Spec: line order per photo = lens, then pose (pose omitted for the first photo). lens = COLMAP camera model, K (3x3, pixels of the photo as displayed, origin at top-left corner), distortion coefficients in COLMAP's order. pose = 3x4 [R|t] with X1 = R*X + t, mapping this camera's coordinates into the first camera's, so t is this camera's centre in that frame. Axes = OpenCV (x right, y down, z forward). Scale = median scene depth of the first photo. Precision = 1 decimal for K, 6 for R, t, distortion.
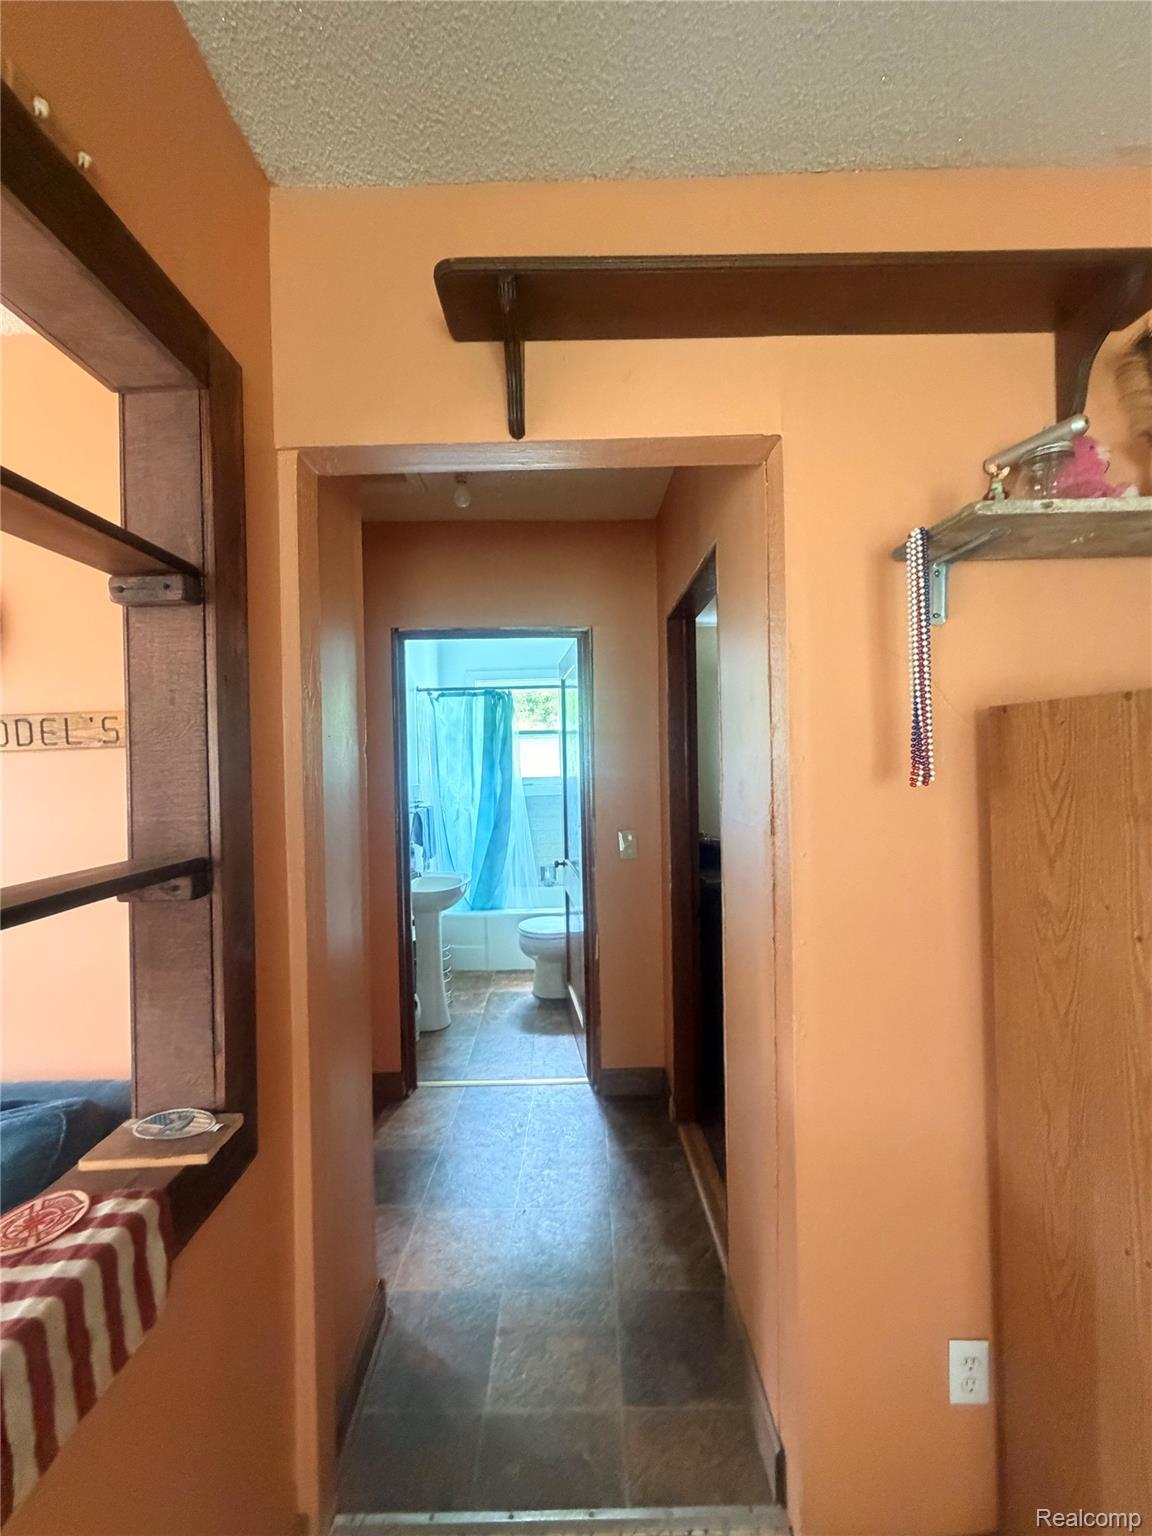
lens RADIAL K [[618.3, 0, 576.0], [0, 618.3, 768.0], [0, 0, 1]] dist [0.005485, -0.000182]
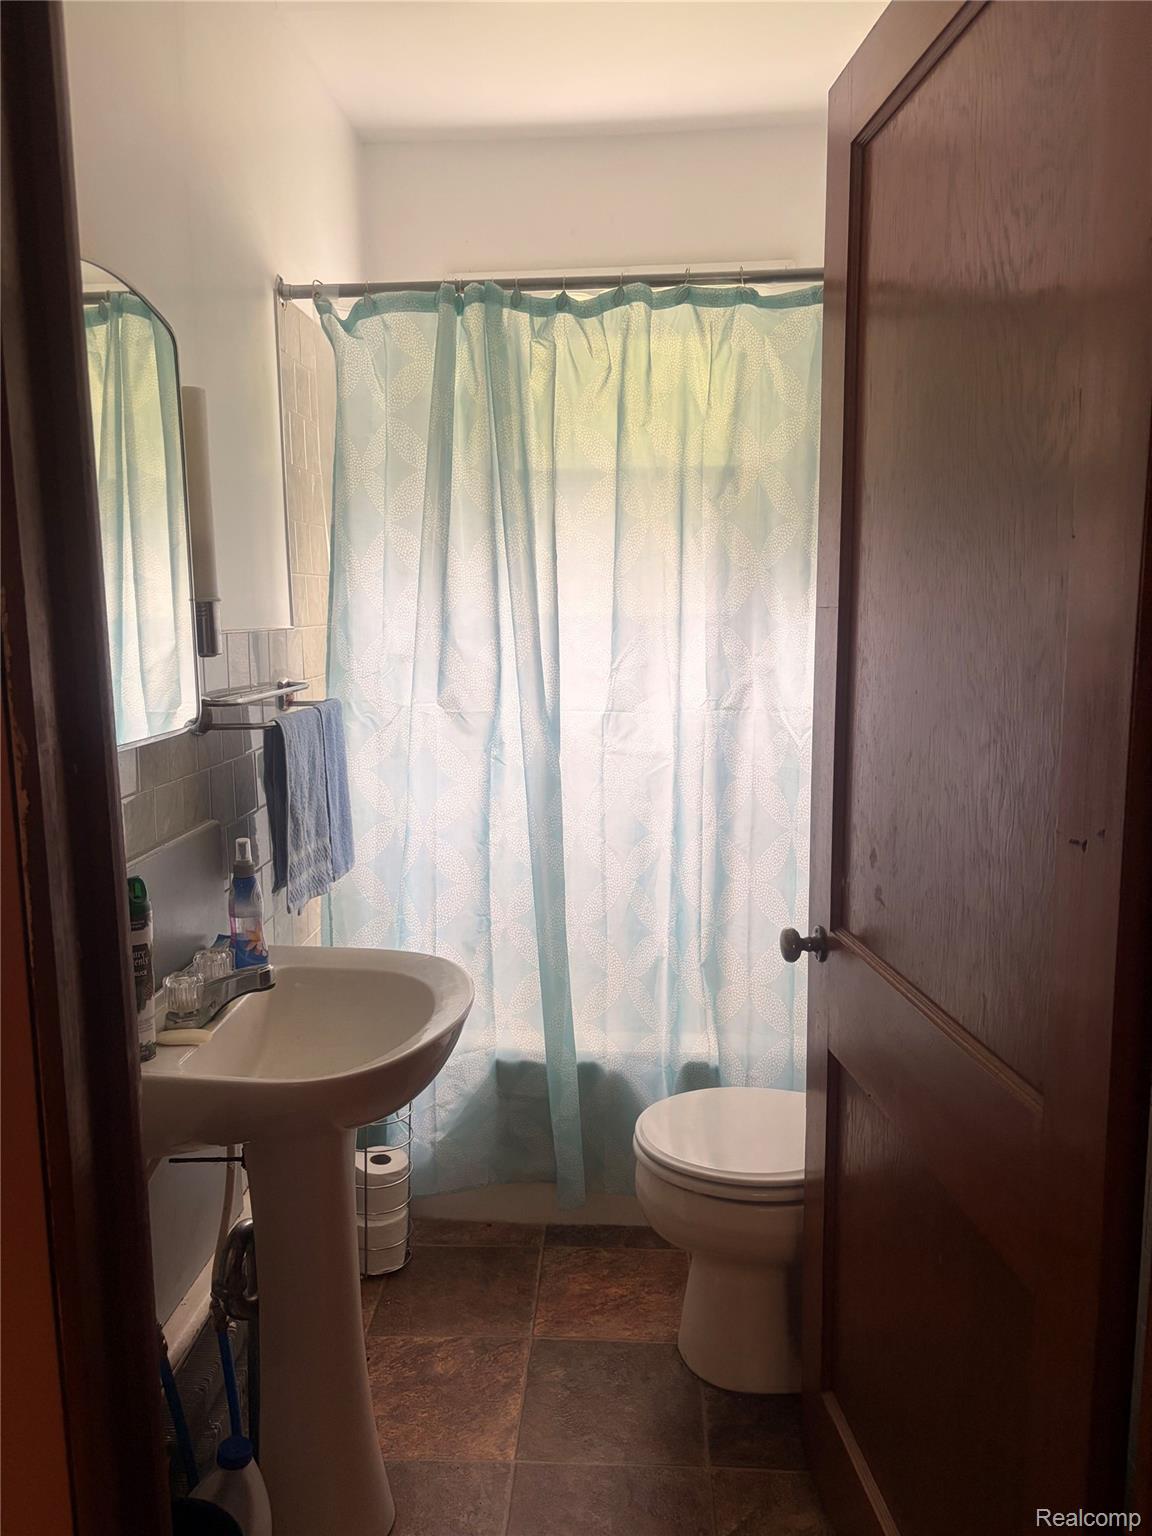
lens RADIAL K [[1156.1, 0, 584.2], [0, 1156.1, 792.5], [0, 0, 1]] dist [0.025774, -0.002483]
pose [[0.997680, 0.024162, -0.063646, -0.077591], [-0.014610, 0.989106, 0.146477, 0.021365], [0.066491, -0.145207, 0.987164, 0.448451]]
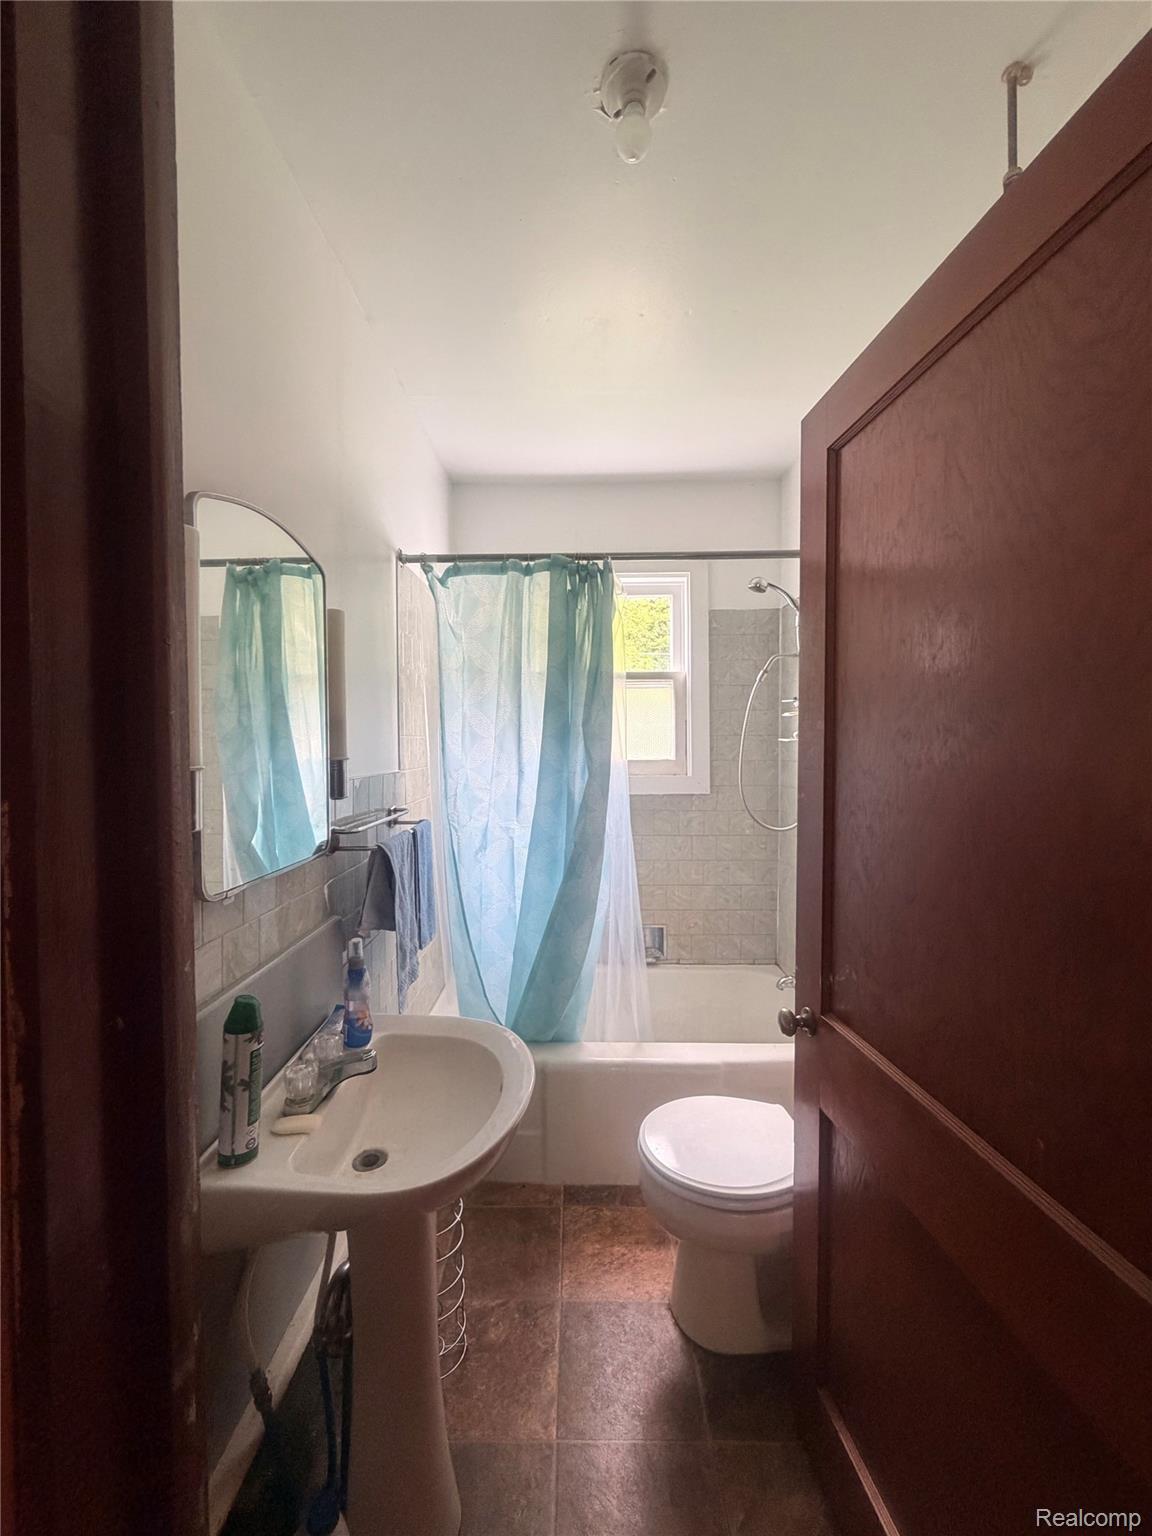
lens RADIAL K [[618.3, 0, 576.0], [0, 618.3, 768.0], [0, 0, 1]] dist [0.005485, -0.000182]
pose [[0.999383, 0.020922, -0.028205, -0.114155], [-0.020267, 0.999523, 0.023300, 0.011337], [0.028679, -0.022714, 0.999331, 0.556197]]
